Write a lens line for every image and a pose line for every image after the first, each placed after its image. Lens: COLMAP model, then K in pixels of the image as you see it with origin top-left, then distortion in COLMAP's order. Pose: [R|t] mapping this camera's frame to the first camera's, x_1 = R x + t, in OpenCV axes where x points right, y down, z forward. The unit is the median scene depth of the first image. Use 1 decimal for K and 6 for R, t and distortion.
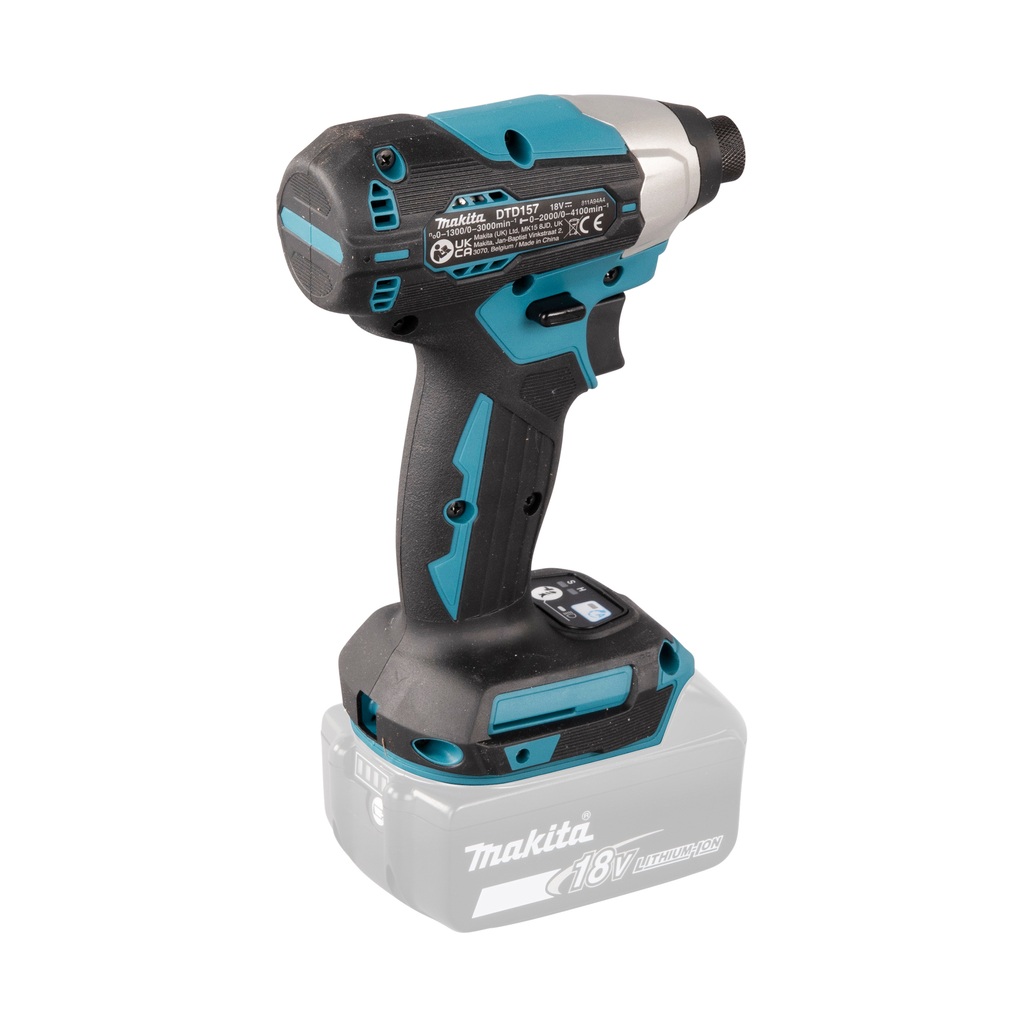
lens RADIAL K [[5053.2, 0, 513.0], [0, 5053.2, 513.0], [0, 0, 1]] dist [0.006940, 3.593239]
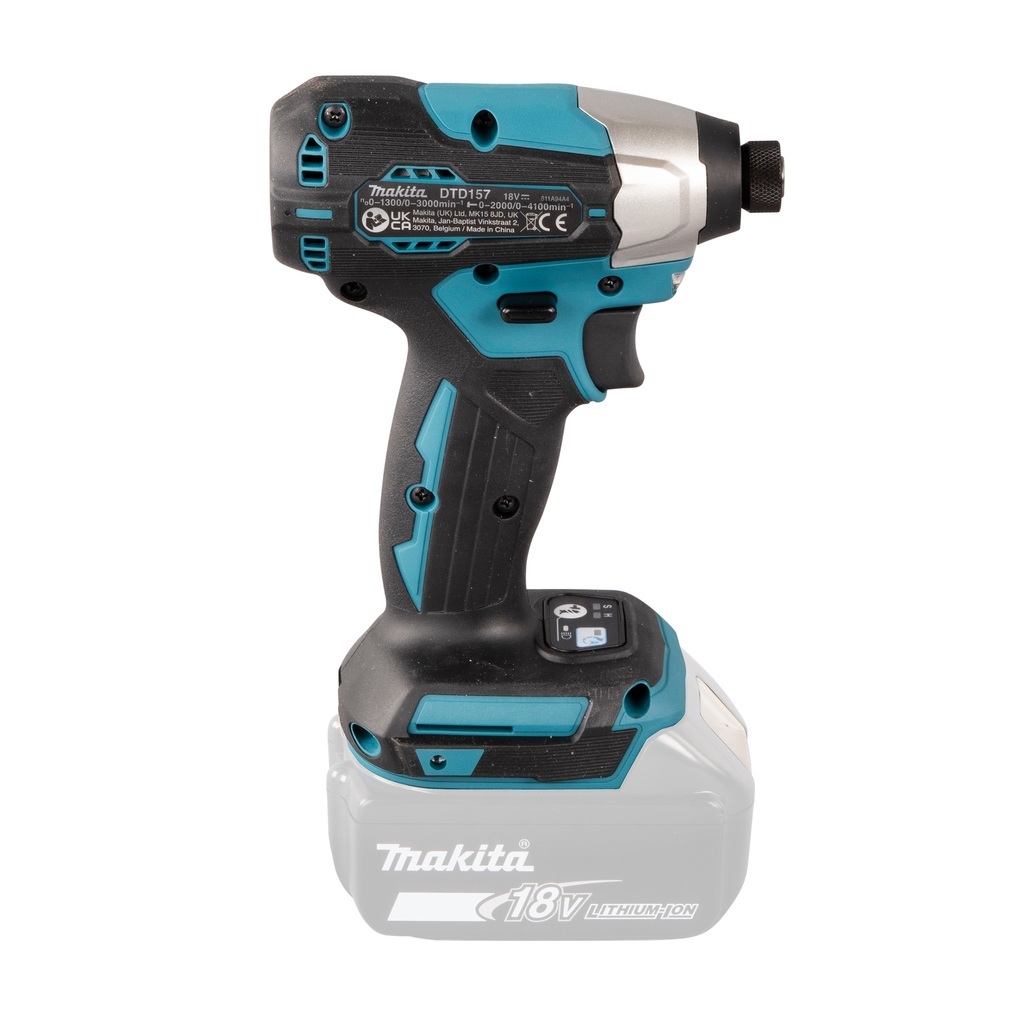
lens RADIAL K [[5053.2, 0, 513.0], [0, 5053.2, 513.0], [0, 0, 1]] dist [0.006940, 3.593239]
pose [[0.868304, 0.192952, -0.456966, 0.453378], [-0.198092, 0.979478, 0.037176, -0.037537], [0.454762, 0.058241, 0.888707, 0.156907]]
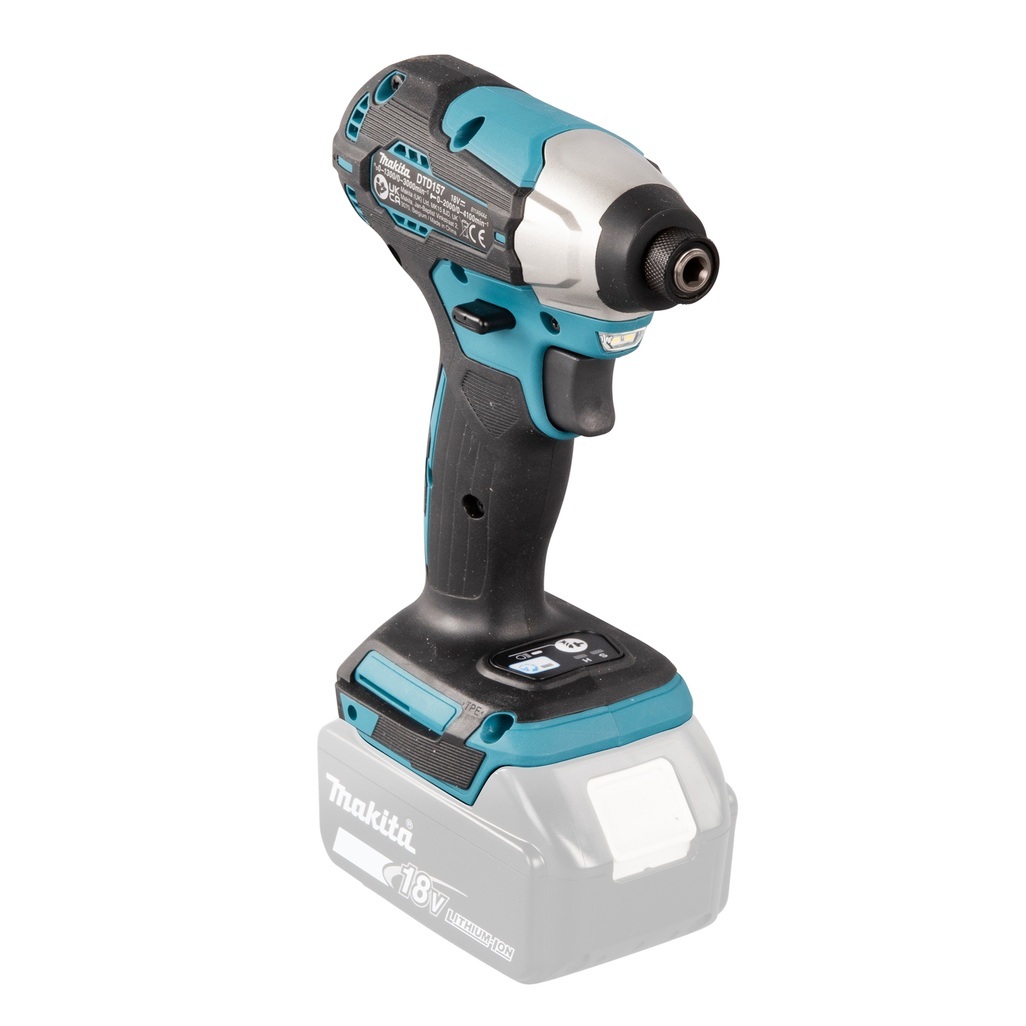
lens RADIAL K [[5053.2, 0, 513.0], [0, 5053.2, 513.0], [0, 0, 1]] dist [0.006940, 3.593239]
pose [[0.120490, 0.379793, -0.917191, 0.932503], [-0.426014, 0.854303, 0.297788, -0.305189], [0.896657, 0.354856, 0.264732, 0.767553]]
